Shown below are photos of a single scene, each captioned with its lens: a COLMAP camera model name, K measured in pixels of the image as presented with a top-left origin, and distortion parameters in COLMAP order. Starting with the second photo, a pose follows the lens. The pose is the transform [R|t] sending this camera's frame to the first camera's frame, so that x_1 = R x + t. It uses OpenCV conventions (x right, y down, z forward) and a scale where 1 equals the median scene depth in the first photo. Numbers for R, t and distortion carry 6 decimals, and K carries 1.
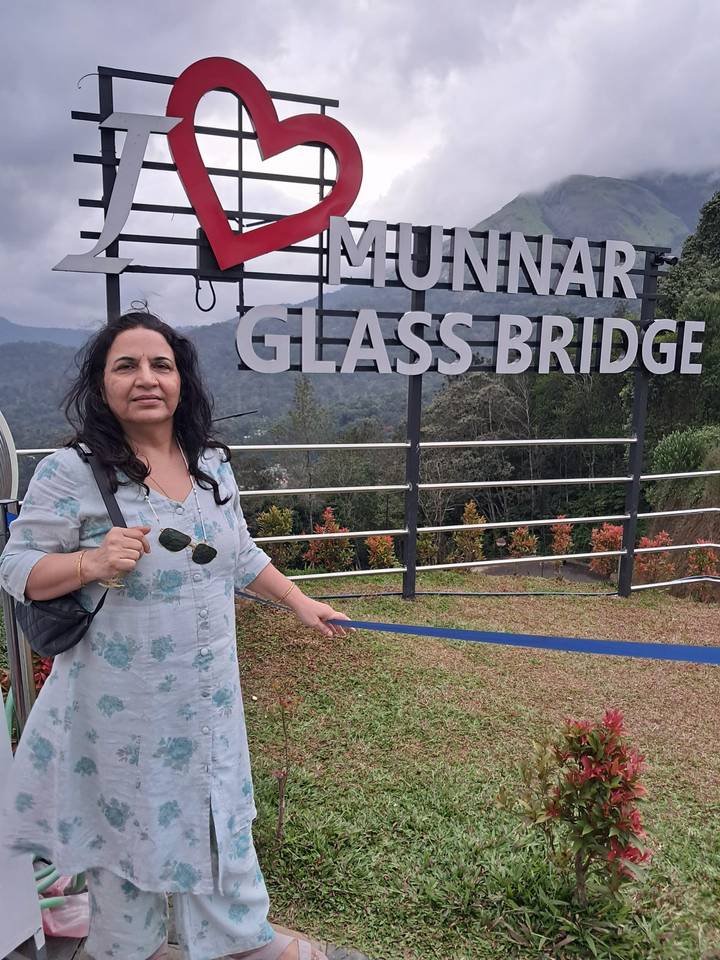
lens RADIAL K [[742.1, 0, 357.9], [0, 742.1, 477.6], [0, 0, 1]] dist [0.018056, -0.074592]
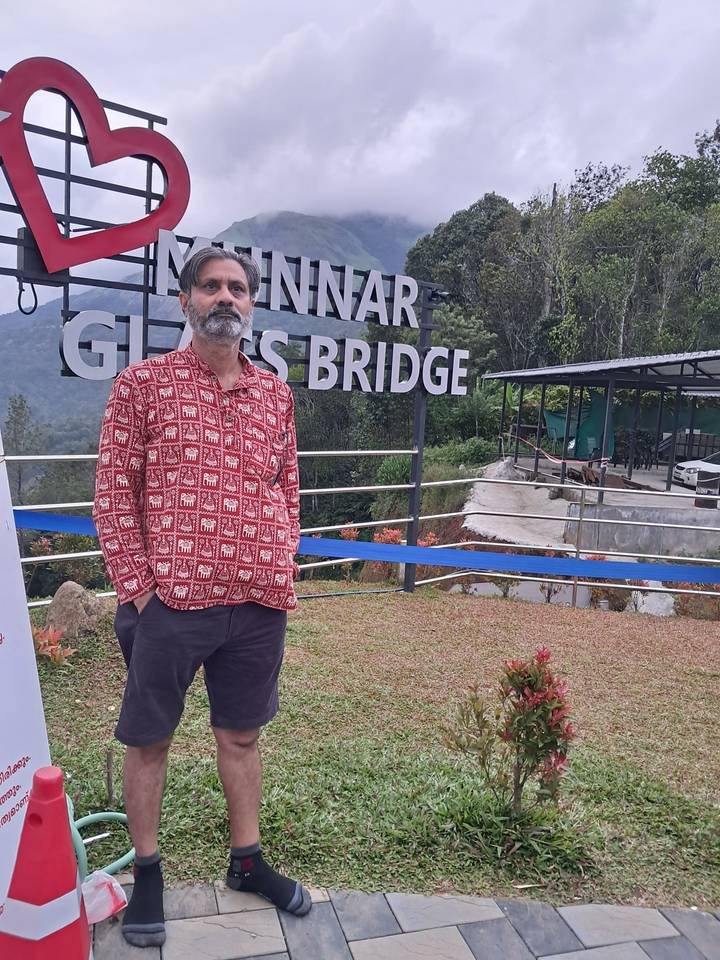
lens RADIAL K [[742.1, 0, 350.7], [0, 742.1, 469.5], [0, 0, 1]] dist [0.018056, -0.074592]
pose [[0.934312, -0.009671, 0.356326, -0.149984], [0.024670, 0.998989, -0.037574, 0.019704], [-0.355603, 0.043897, 0.933606, -0.023924]]
